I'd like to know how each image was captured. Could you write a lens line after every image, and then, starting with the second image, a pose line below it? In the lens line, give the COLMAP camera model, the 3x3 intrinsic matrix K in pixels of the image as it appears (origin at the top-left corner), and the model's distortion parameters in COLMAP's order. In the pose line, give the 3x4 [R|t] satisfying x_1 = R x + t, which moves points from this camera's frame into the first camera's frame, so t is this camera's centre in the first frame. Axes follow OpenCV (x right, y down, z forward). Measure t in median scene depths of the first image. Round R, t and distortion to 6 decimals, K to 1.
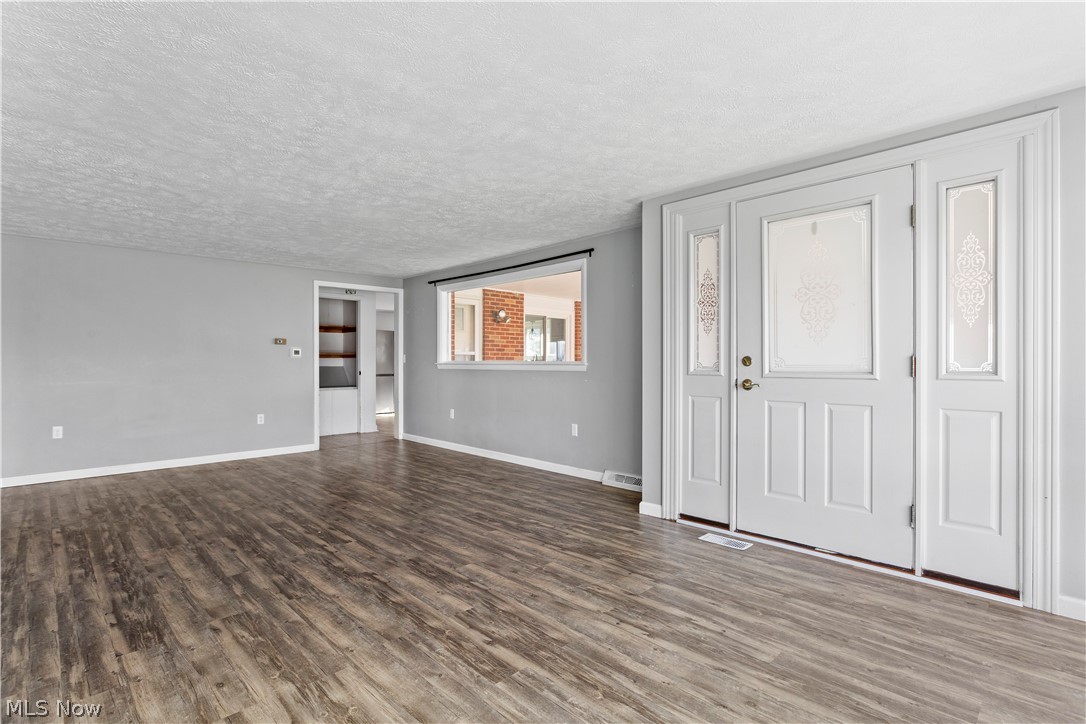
lens RADIAL K [[515.9, 0, 542.5], [0, 515.9, 361.9], [0, 0, 1]] dist [-0.016314, 0.003468]
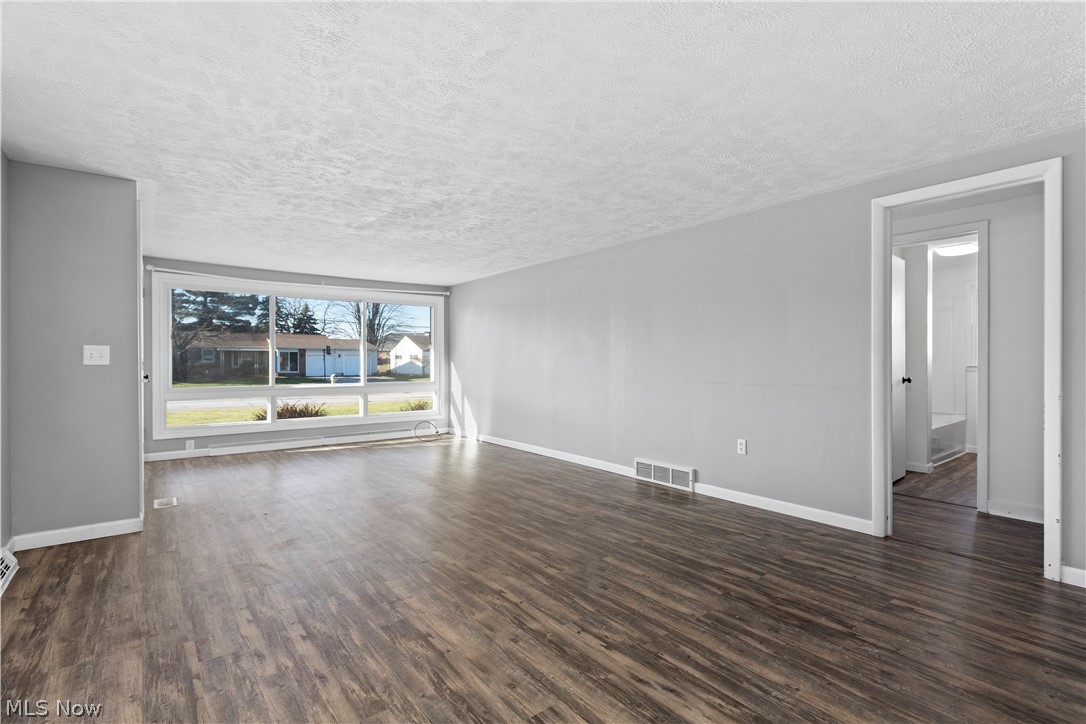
lens RADIAL K [[511.8, 0, 548.1], [0, 511.8, 364.0], [0, 0, 1]] dist [-0.000729, 0.001026]
pose [[-0.994632, 0.002753, 0.103442, -0.761987], [0.003238, 0.999985, 0.004521, 0.000776], [-0.103428, 0.004831, -0.994625, 2.273418]]
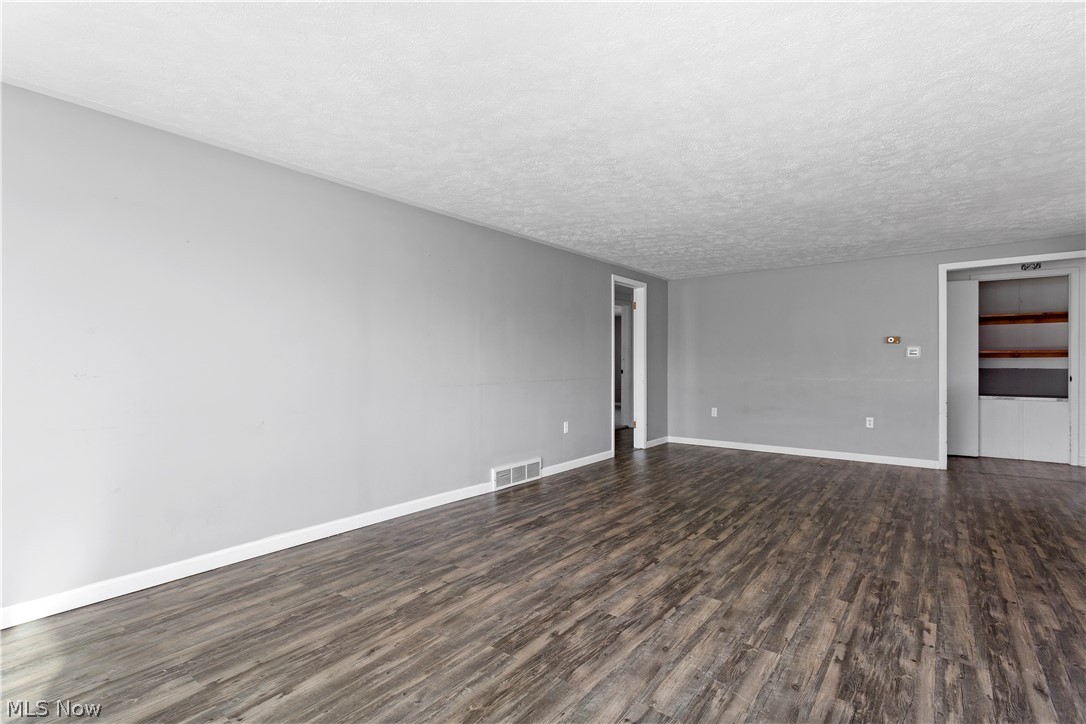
lens RADIAL K [[511.8, 0, 551.5], [0, 511.8, 358.6], [0, 0, 1]] dist [-0.000729, 0.001026]
pose [[0.147257, -0.005777, -0.989081, 0.618795], [-0.001352, 0.999981, -0.006042, -0.000841], [0.989097, 0.002227, 0.147246, 0.567961]]
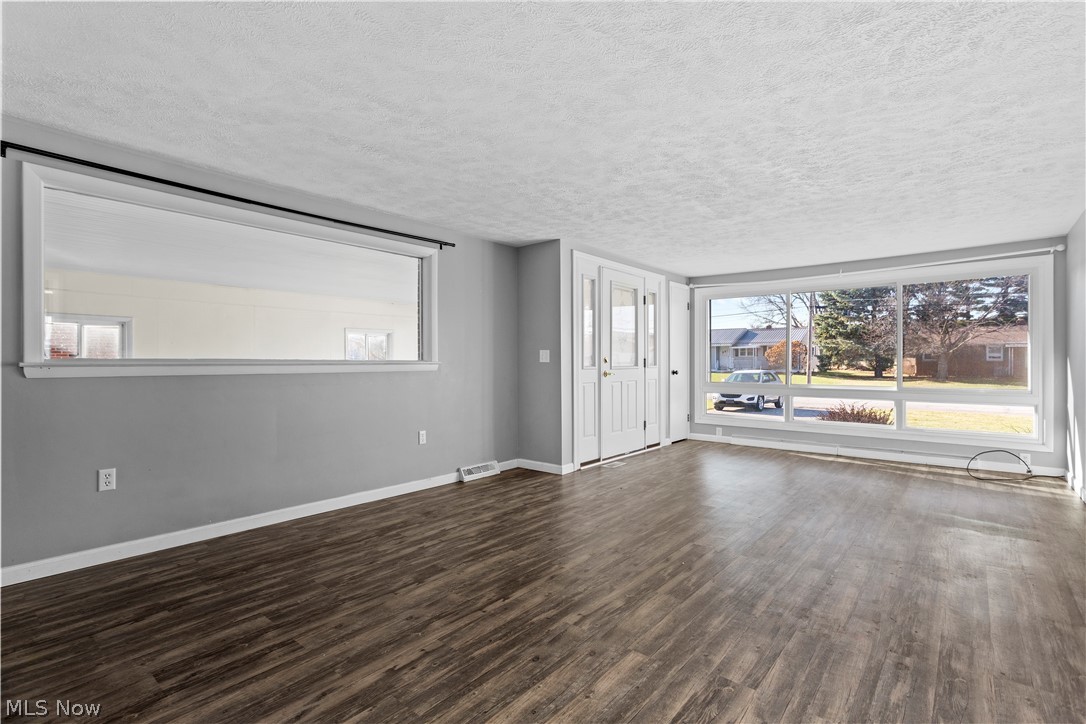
lens RADIAL K [[511.8, 0, 544.8], [0, 511.8, 362.3], [0, 0, 1]] dist [-0.000729, 0.001026]
pose [[-0.100699, 0.000537, 0.994917, -1.400633], [0.001561, 0.999999, -0.000381, 0.005512], [-0.994916, 0.001515, -0.100700, 1.476836]]
